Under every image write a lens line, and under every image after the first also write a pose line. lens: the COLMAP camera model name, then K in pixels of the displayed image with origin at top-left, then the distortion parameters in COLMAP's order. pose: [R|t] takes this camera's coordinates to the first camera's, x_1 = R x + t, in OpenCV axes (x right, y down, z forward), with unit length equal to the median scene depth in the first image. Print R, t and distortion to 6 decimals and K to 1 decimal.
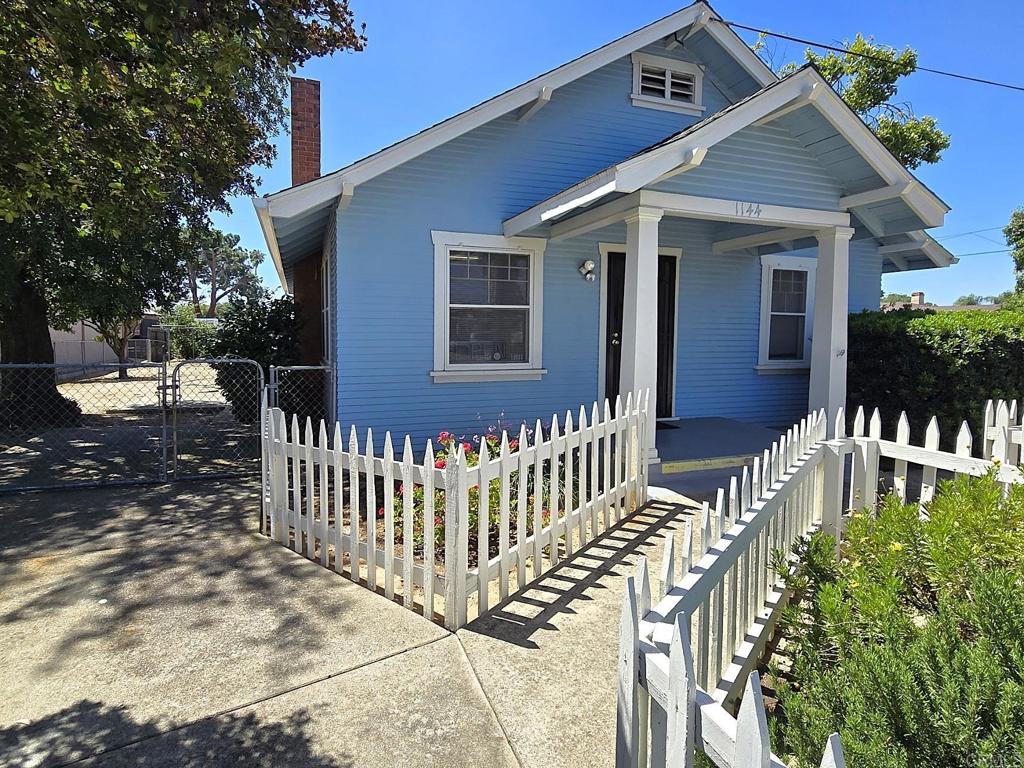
lens RADIAL K [[568.8, 0, 506.6], [0, 568.8, 369.6], [0, 0, 1]] dist [-0.000021, -0.000710]
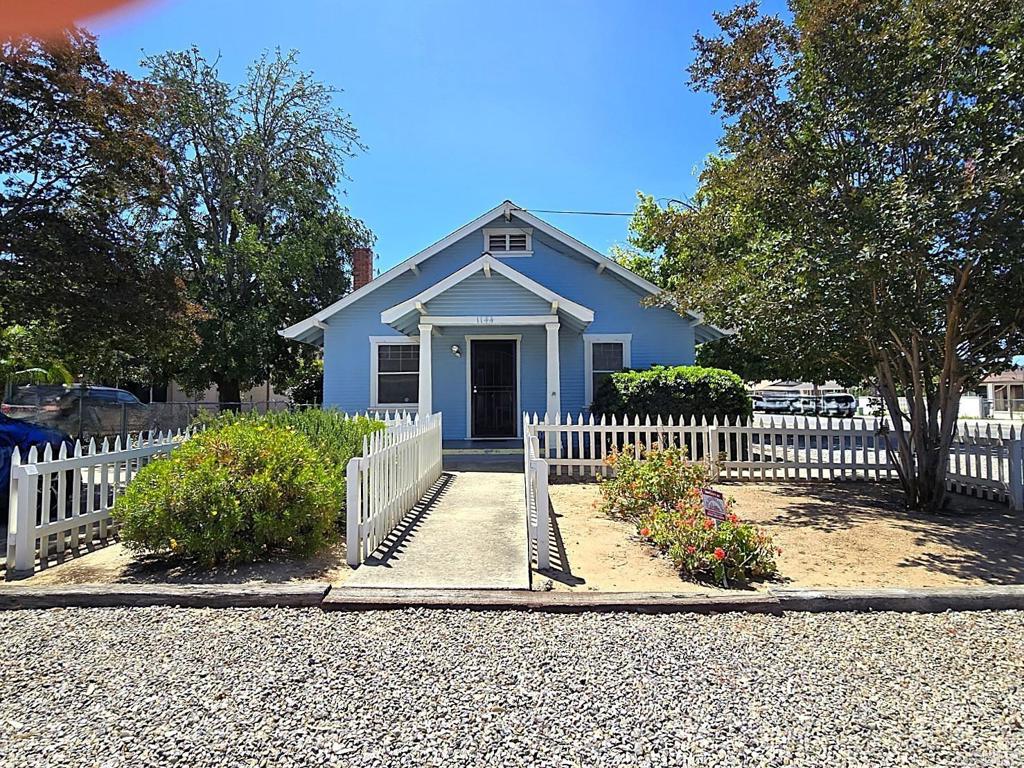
lens RADIAL K [[568.8, 0, 506.6], [0, 568.8, 369.6], [0, 0, 1]] dist [-0.000021, -0.000710]
pose [[0.928292, -0.031838, -0.370486, 1.036377], [-0.010304, 0.993743, -0.111217, 0.086518], [0.371709, 0.107059, 0.922155, -0.631640]]
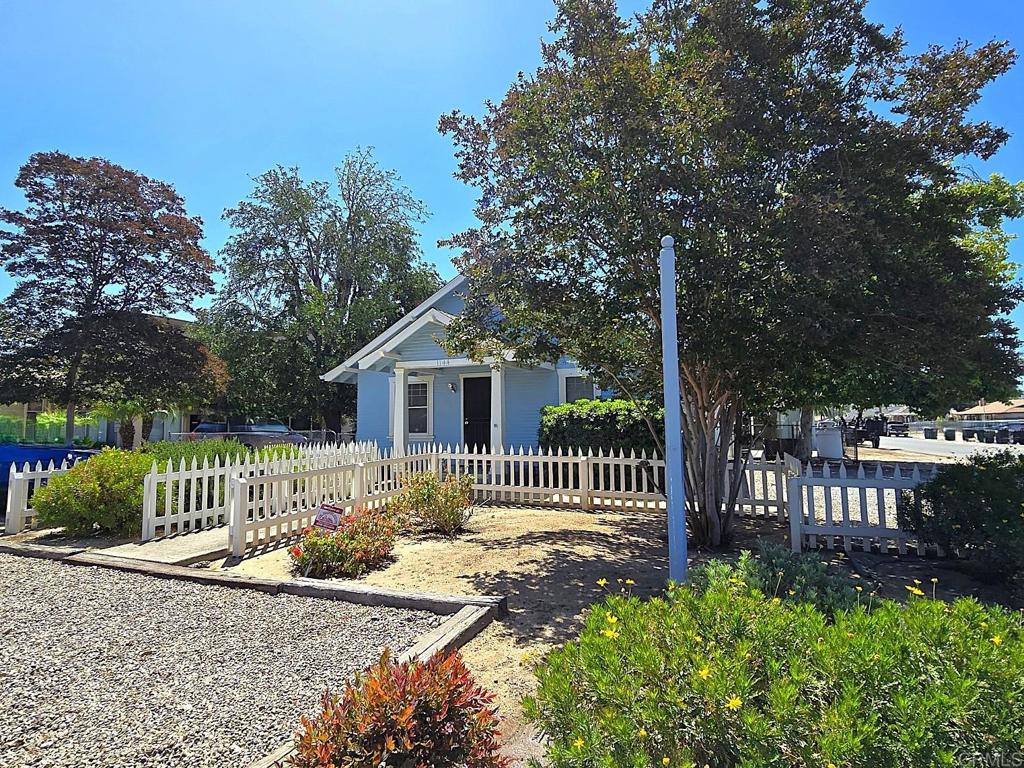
lens RADIAL K [[568.8, 0, 506.6], [0, 568.8, 369.6], [0, 0, 1]] dist [-0.000021, -0.000710]
pose [[0.736197, -0.086479, -0.671219, 1.809035], [-0.026758, 0.987307, -0.156551, 0.077131], [0.676238, 0.133213, 0.724539, -0.387307]]
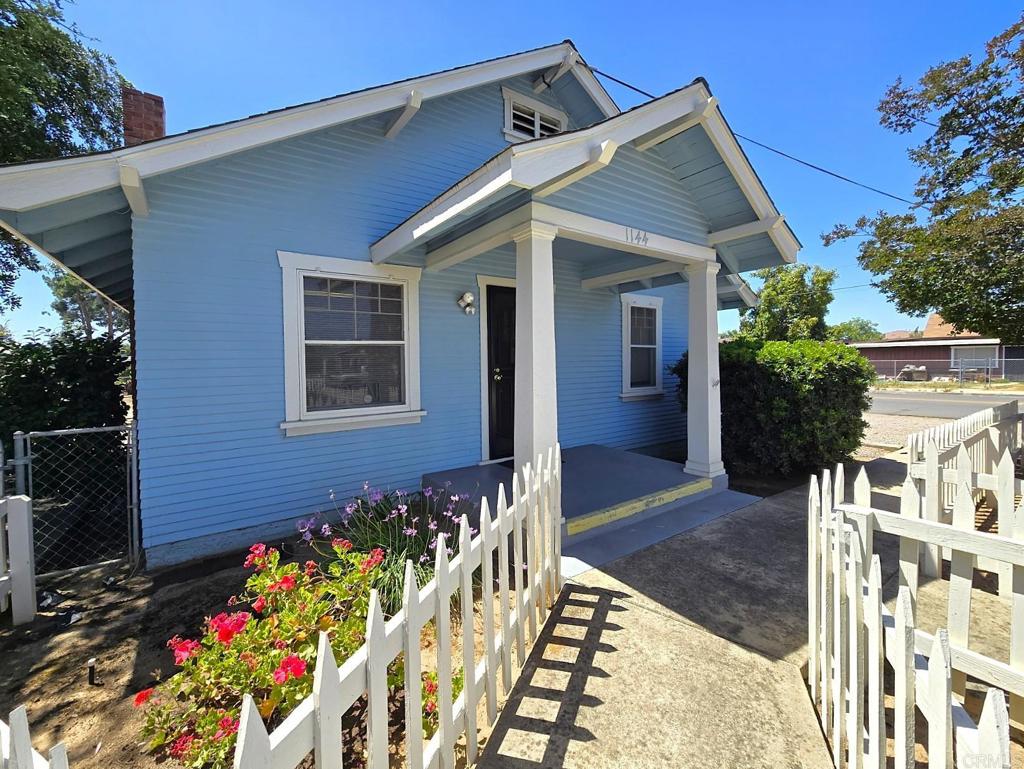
lens RADIAL K [[431.7, 0, 507.7], [0, 431.7, 370.4], [0, 0, 1]] dist [-0.005621, 0.000176]
pose [[0.967228, -0.028204, 0.252339, 0.026126], [0.040068, 0.998314, -0.042000, -0.032919], [-0.250729, 0.050734, 0.966727, 0.321314]]
